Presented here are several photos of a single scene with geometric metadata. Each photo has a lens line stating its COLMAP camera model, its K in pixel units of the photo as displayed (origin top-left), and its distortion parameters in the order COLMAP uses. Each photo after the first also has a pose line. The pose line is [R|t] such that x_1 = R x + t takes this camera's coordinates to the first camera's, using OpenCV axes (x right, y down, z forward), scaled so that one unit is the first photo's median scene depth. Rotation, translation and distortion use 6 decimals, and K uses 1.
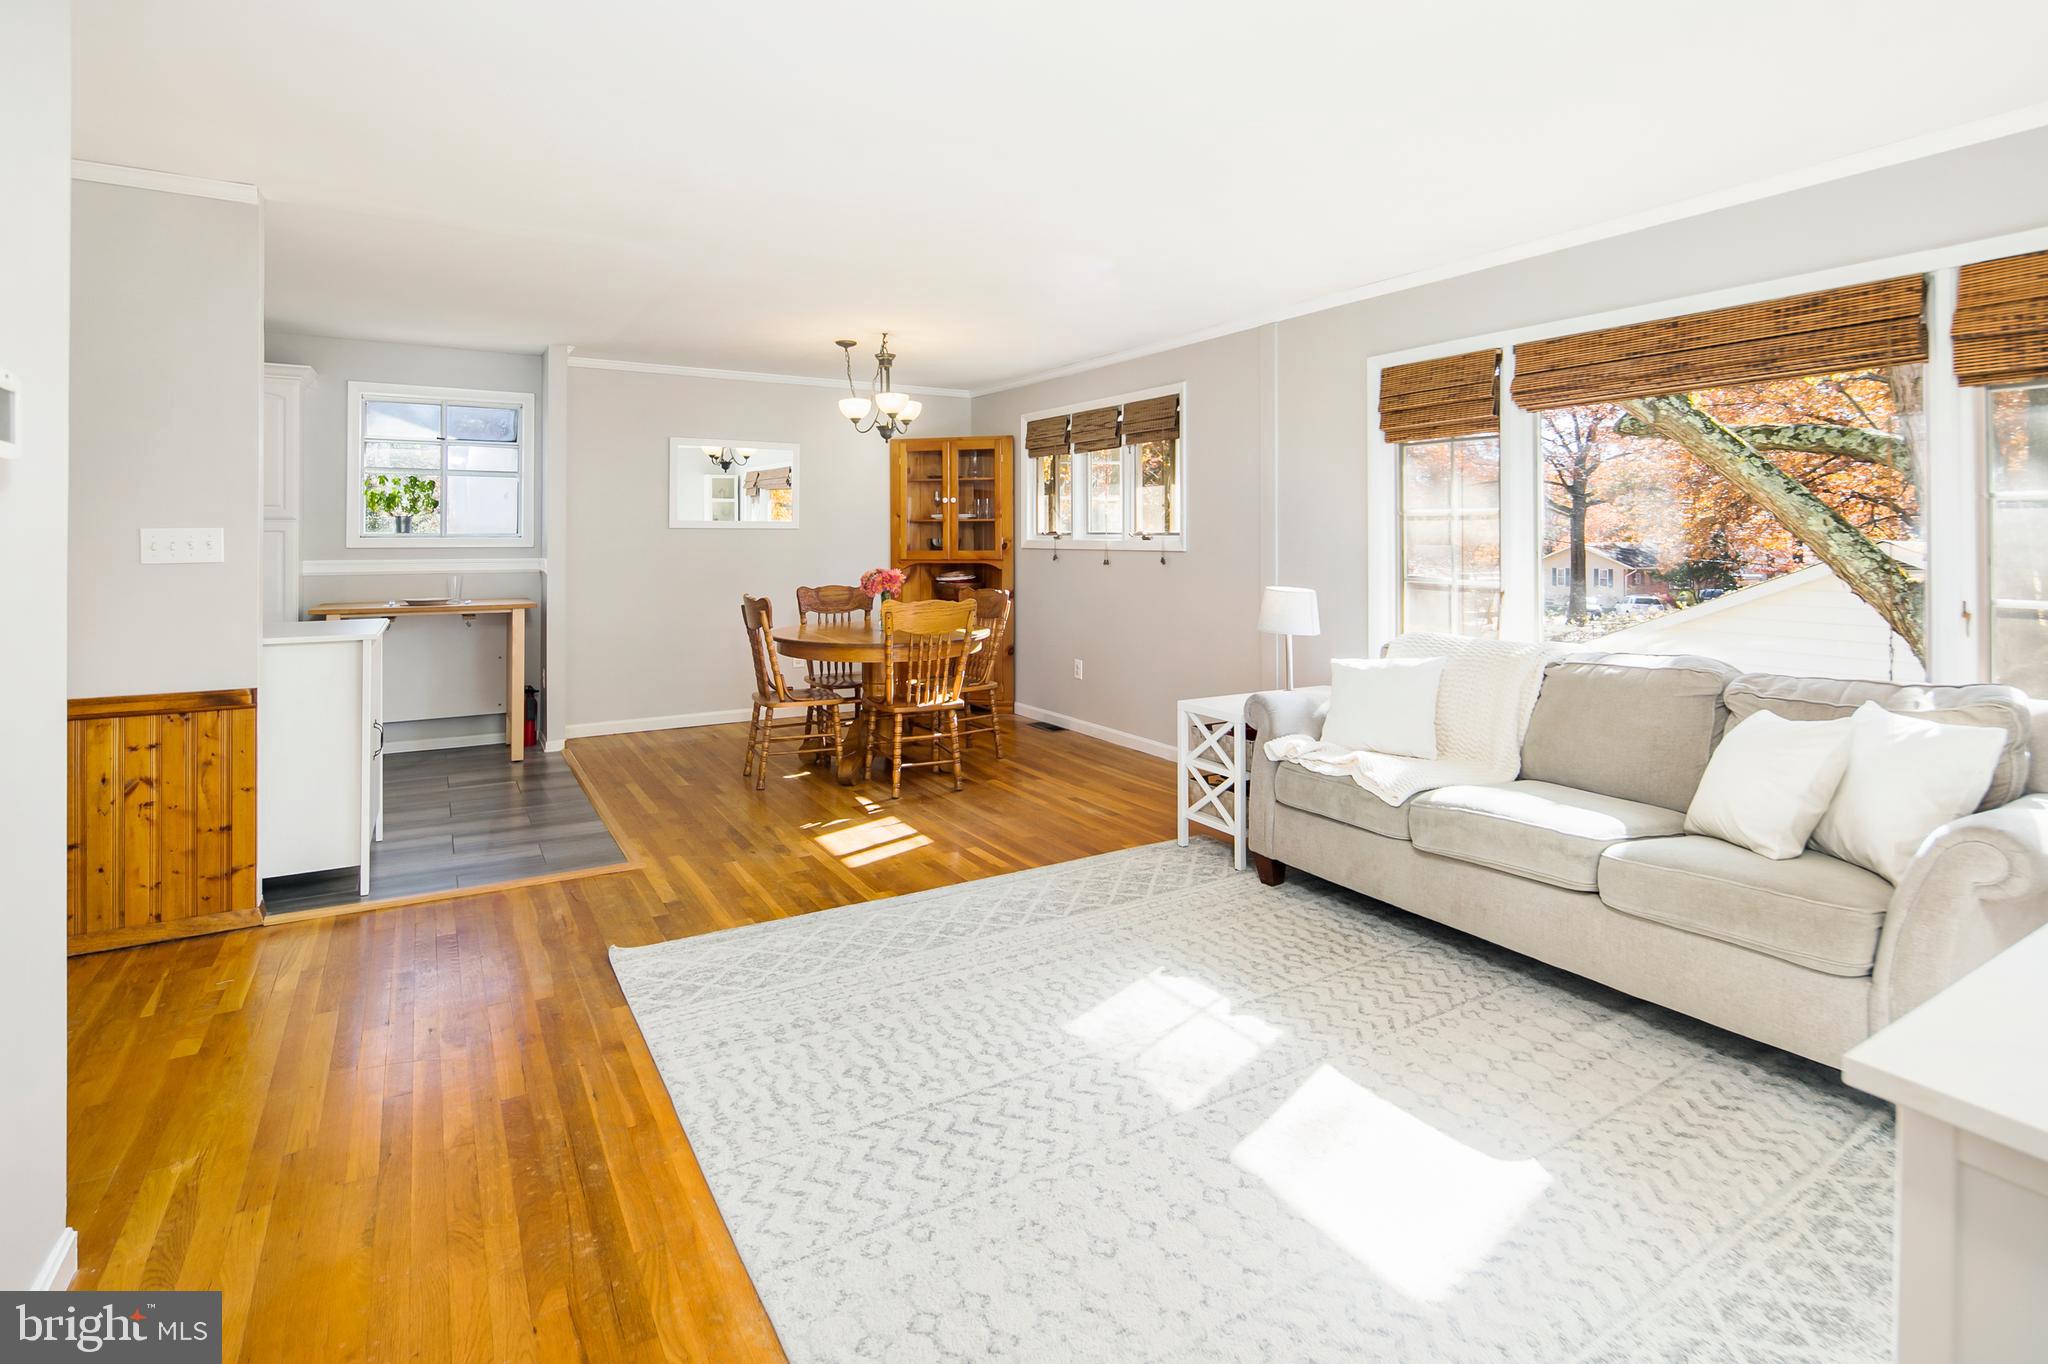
lens RADIAL K [[994.0, 0, 1021.0], [0, 994.0, 641.7], [0, 0, 1]] dist [-0.001069, -0.000410]
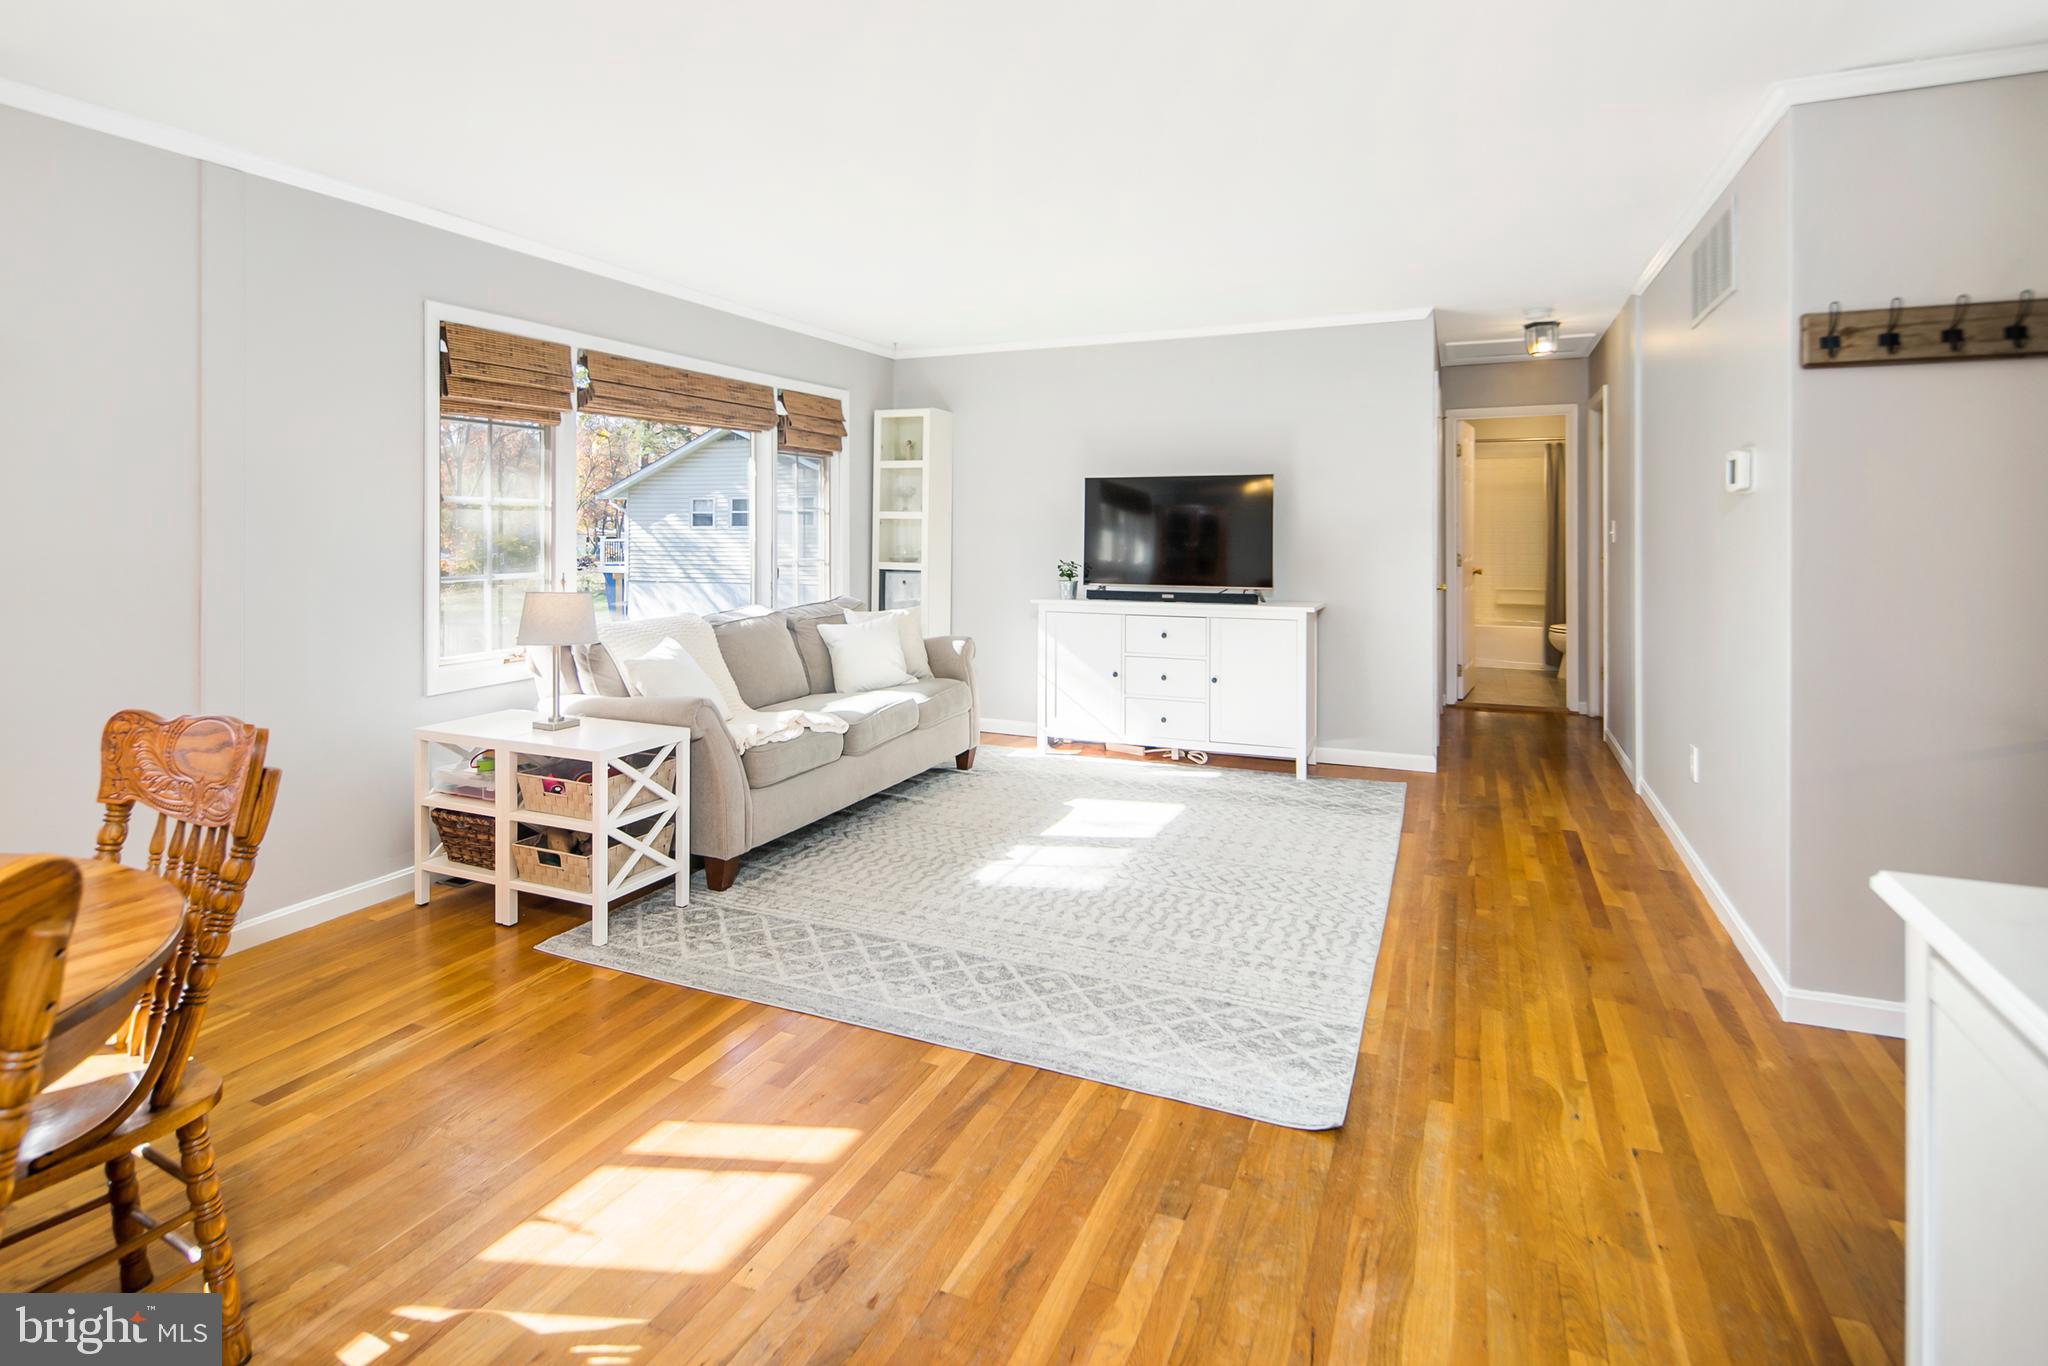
lens RADIAL K [[980.5, 0, 1024.0], [0, 980.5, 683.0], [0, 0, 1]] dist [-0.002002, -0.000378]
pose [[-0.578865, -0.127750, 0.805354, -0.792929], [0.084696, 0.972890, 0.215202, -0.157916], [-0.811013, 0.192783, -0.552352, 1.485889]]
